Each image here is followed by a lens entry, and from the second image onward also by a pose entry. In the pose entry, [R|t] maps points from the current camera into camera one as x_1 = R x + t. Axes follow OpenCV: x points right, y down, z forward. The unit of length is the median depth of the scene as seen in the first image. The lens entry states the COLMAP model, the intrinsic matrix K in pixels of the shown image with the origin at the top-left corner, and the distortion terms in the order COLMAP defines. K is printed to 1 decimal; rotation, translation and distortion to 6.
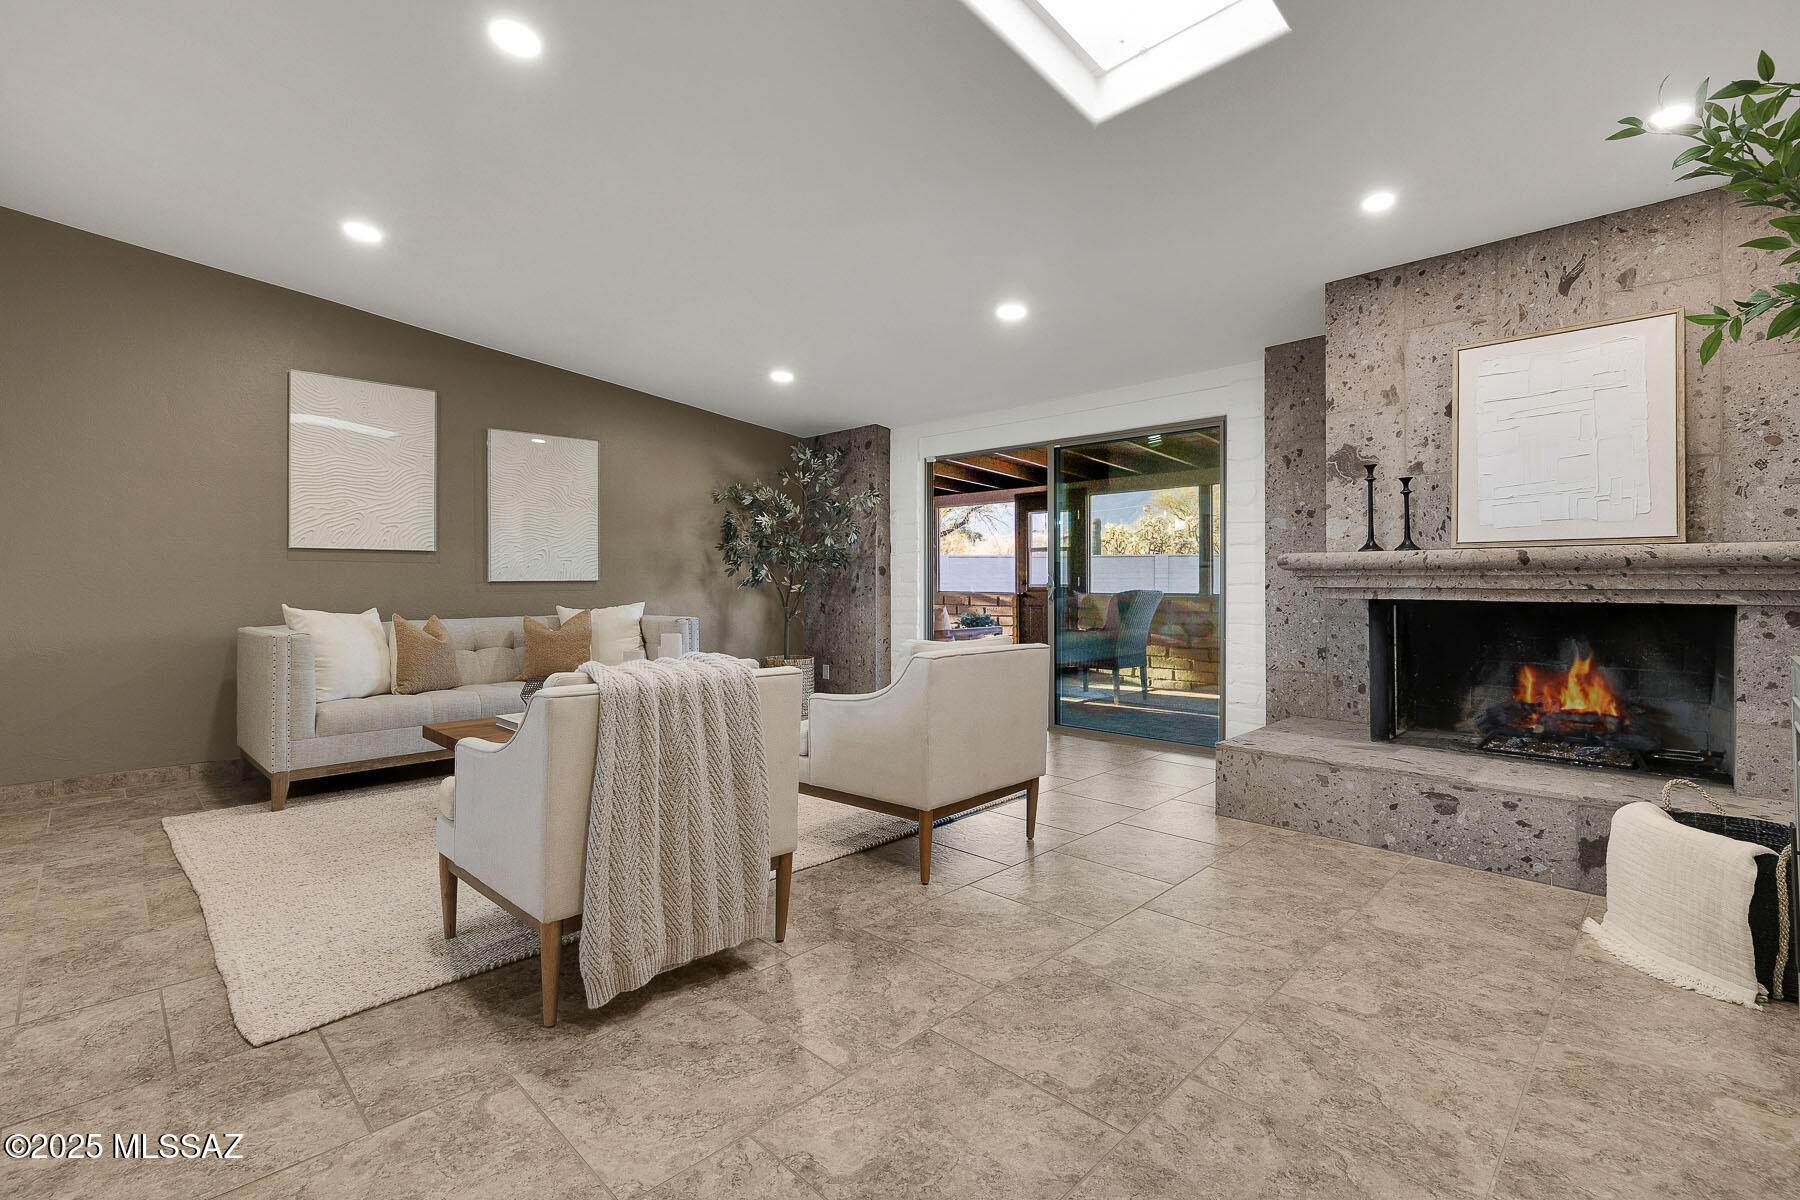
lens RADIAL K [[816.8, 0, 895.5], [0, 816.8, 579.7], [0, 0, 1]] dist [-0.001211, 0.000217]
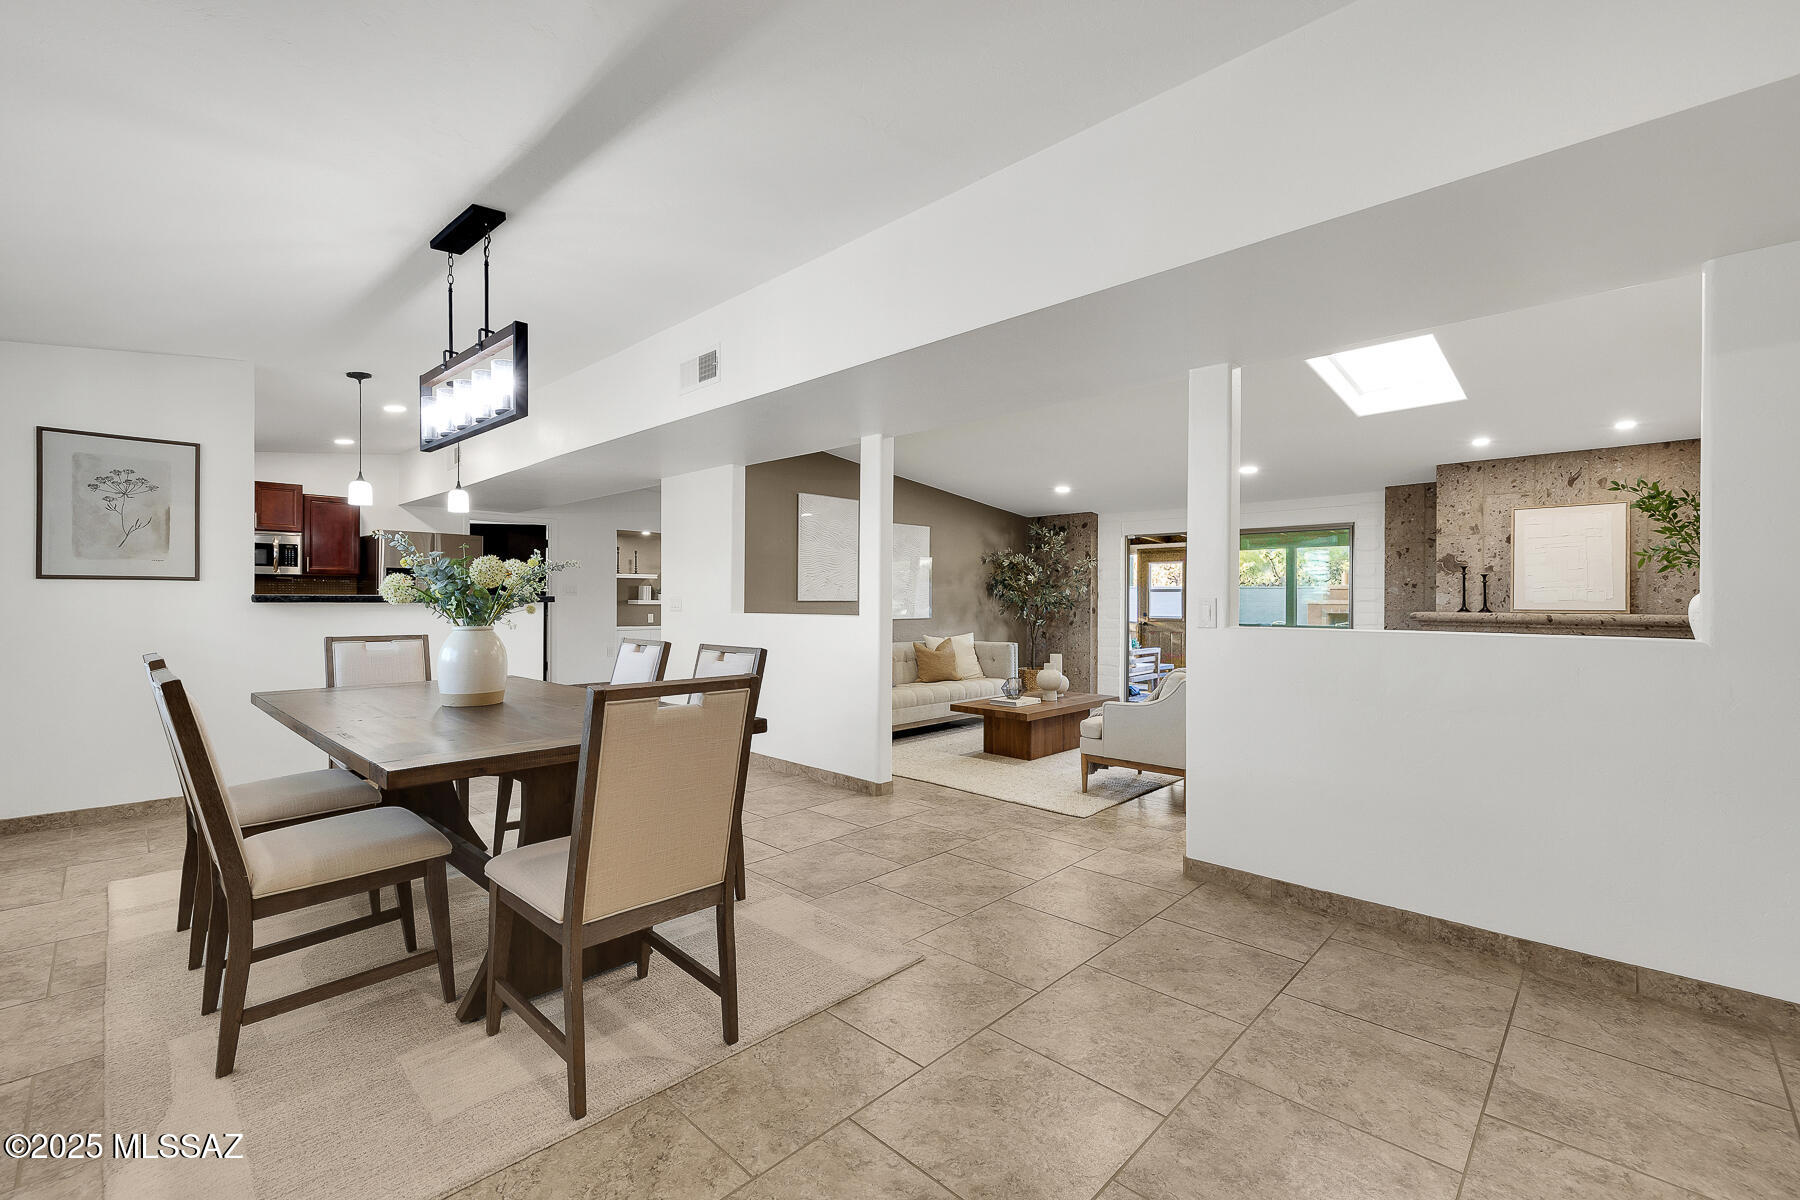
lens RADIAL K [[769.7, 0, 897.6], [0, 769.7, 601.7], [0, 0, 1]] dist [-0.000662, -0.000082]
pose [[0.999872, 0.003801, 0.015520, -0.752013], [-0.003904, 0.999971, 0.006586, -0.065616], [-0.015495, -0.006646, 0.999858, -0.754214]]
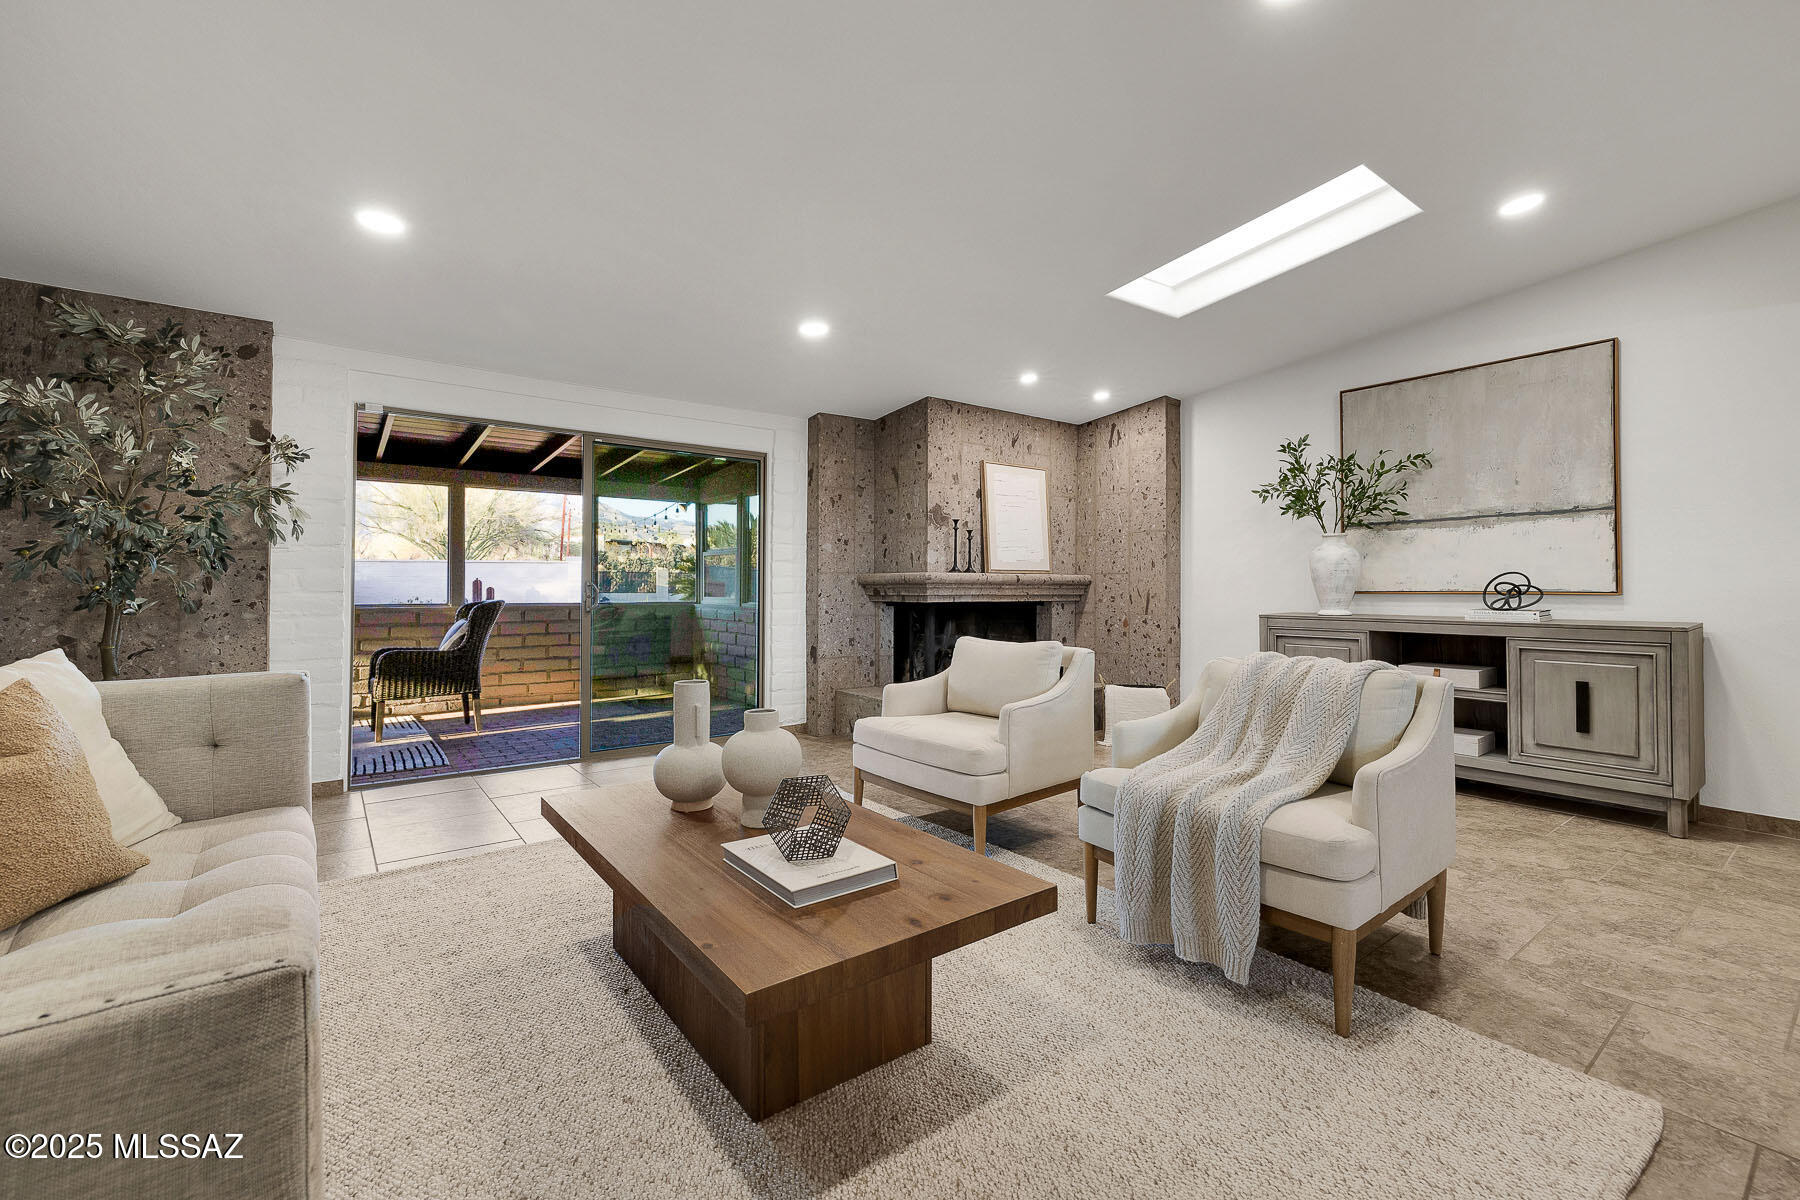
lens RADIAL K [[754.6, 0, 886.0], [0, 754.6, 588.2], [0, 0, 1]] dist [0.000923, 0.000191]
pose [[0.144561, 0.002732, 0.989492, -0.928255], [-0.002189, 0.999995, -0.002441, 0.000348], [-0.989493, -0.001813, 0.144566, 0.921171]]
